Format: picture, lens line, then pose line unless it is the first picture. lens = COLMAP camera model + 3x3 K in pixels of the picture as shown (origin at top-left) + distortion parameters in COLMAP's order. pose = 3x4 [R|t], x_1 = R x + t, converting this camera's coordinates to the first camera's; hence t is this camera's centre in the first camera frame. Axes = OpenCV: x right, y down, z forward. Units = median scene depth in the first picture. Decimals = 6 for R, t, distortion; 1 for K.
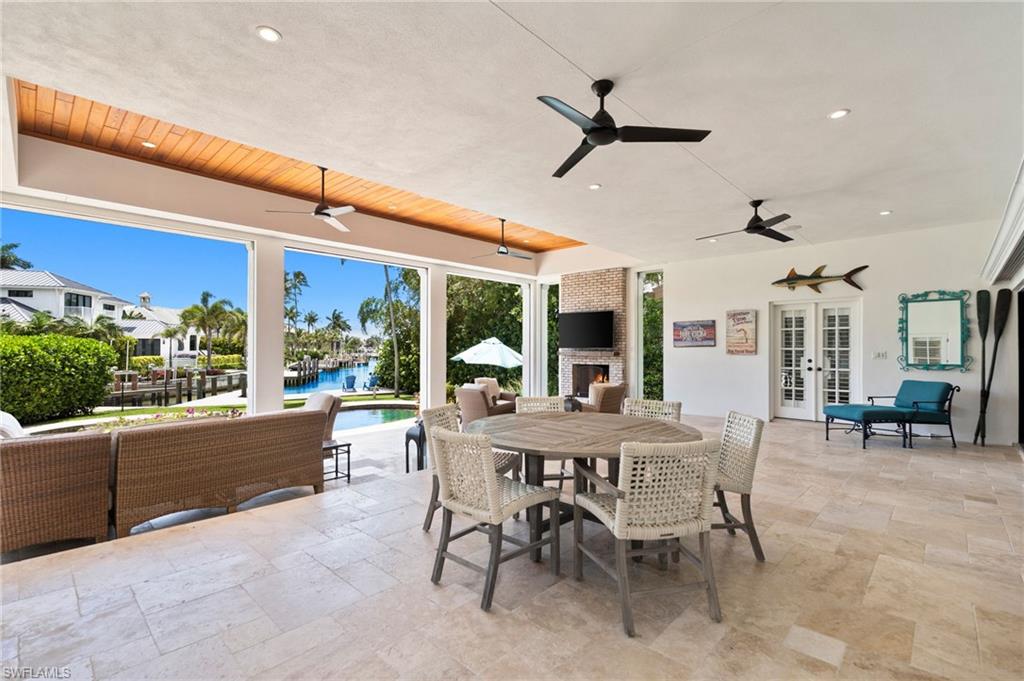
lens RADIAL K [[467.9, 0, 512.0], [0, 467.9, 340.5], [0, 0, 1]] dist [0.000356, 0.000137]
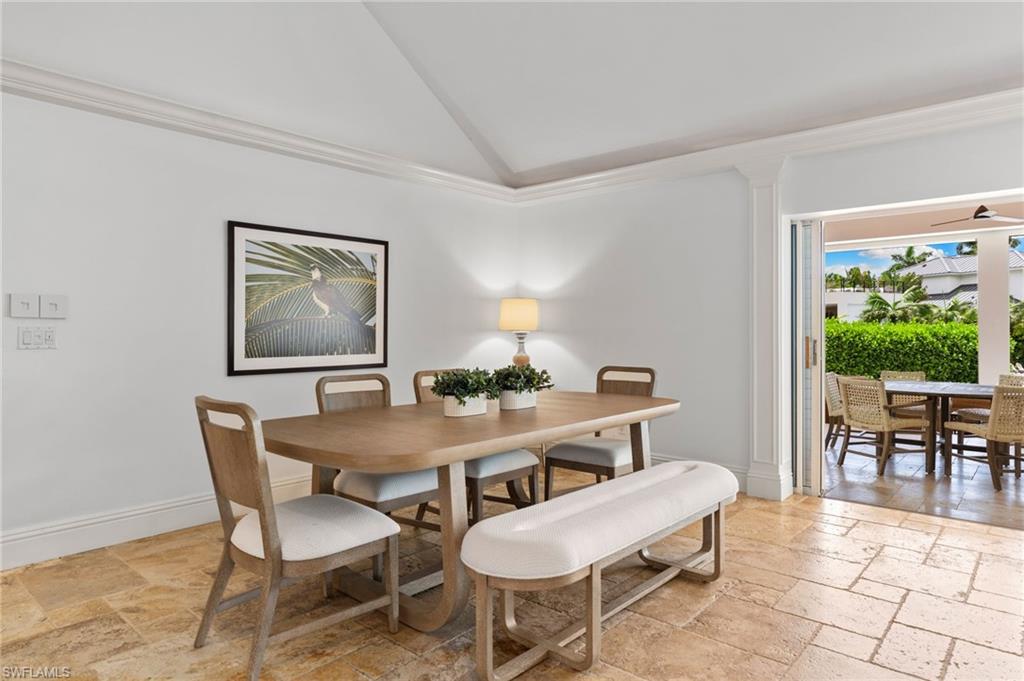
lens RADIAL K [[612.0, 0, 511.9], [0, 612.0, 329.6], [0, 0, 1]] dist [-0.000663, -0.000139]
pose [[0.039490, -0.008532, -0.999184, 0.381105], [0.015435, 0.999849, -0.007928, -0.000783], [0.999101, -0.015110, 0.039615, -0.063851]]
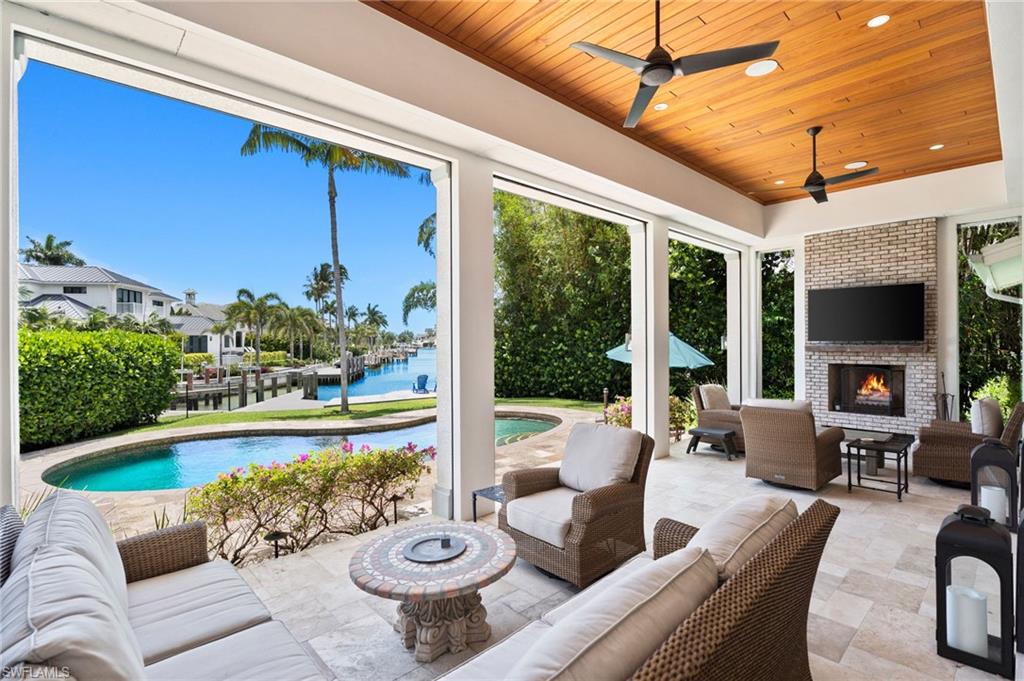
lens RADIAL K [[478.7, 0, 503.6], [0, 478.7, 341.3], [0, 0, 1]] dist [-0.004575, -0.000754]
pose [[0.997066, -0.007676, -0.076155, -0.202673], [0.008711, 0.999874, 0.013272, 0.002577], [0.076044, -0.013896, 0.997008, 0.184107]]
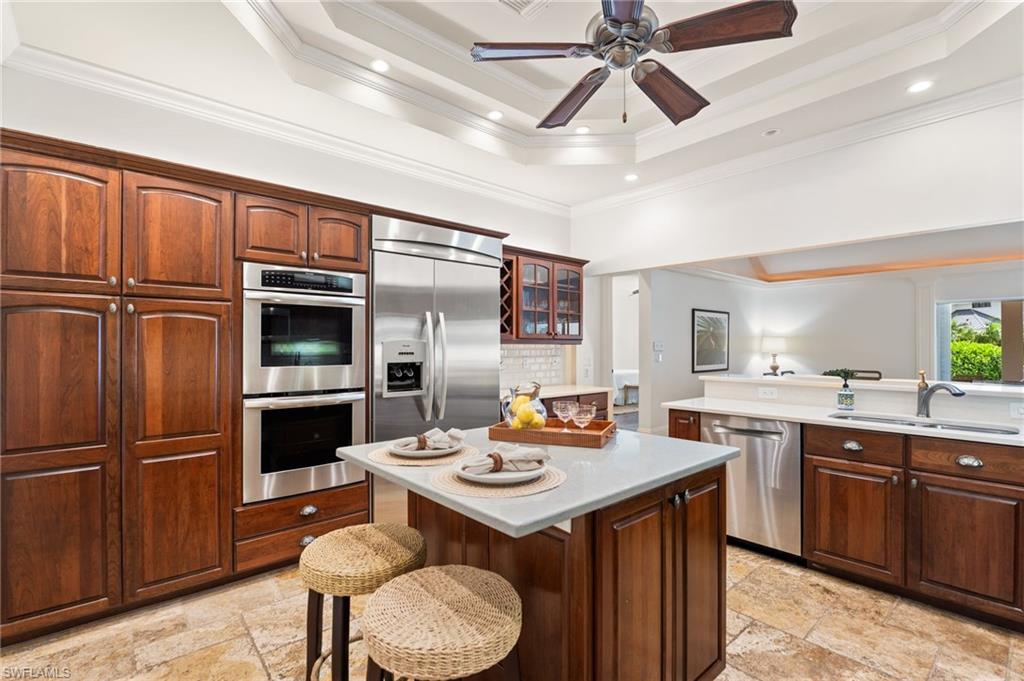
lens RADIAL K [[462.2, 0, 508.6], [0, 462.2, 342.1], [0, 0, 1]] dist [-0.004940, -0.000869]
pose [[-0.085242, -0.012646, -0.996280, 0.586876], [0.015221, 0.999786, -0.013992, -0.012119], [0.996244, -0.016357, -0.085031, -0.302353]]
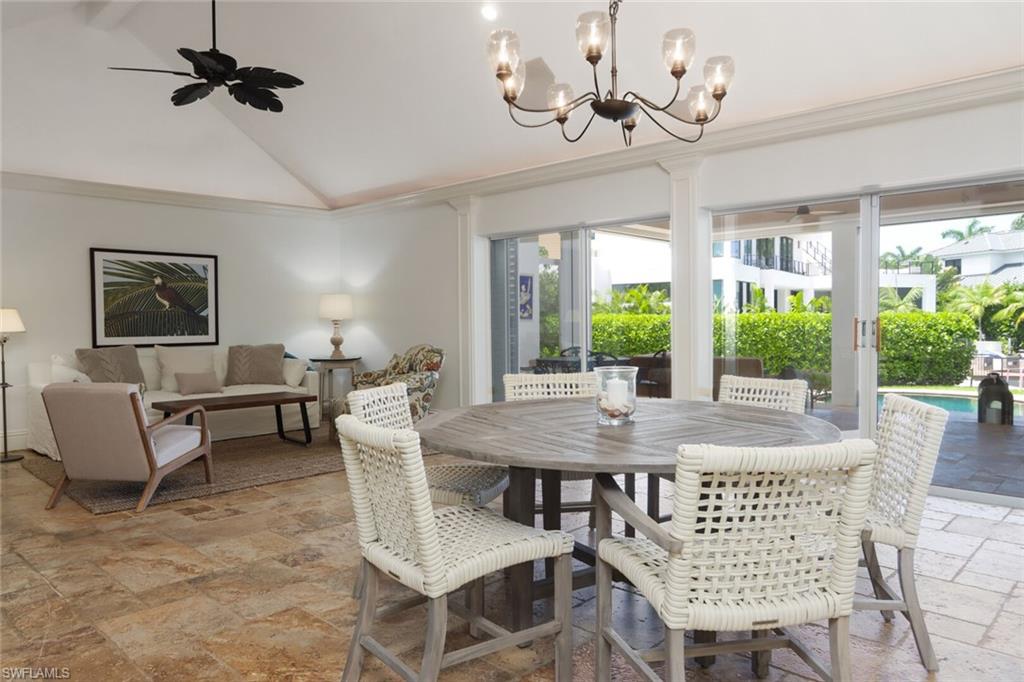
lens RADIAL K [[681.2, 0, 501.0], [0, 681.2, 342.7], [0, 0, 1]] dist [0.004251, 0.002889]
pose [[-0.017944, 0.027638, -0.999457, 0.546216], [0.021757, 0.999392, 0.027245, 0.004209], [0.999602, -0.021256, -0.018535, 0.089775]]
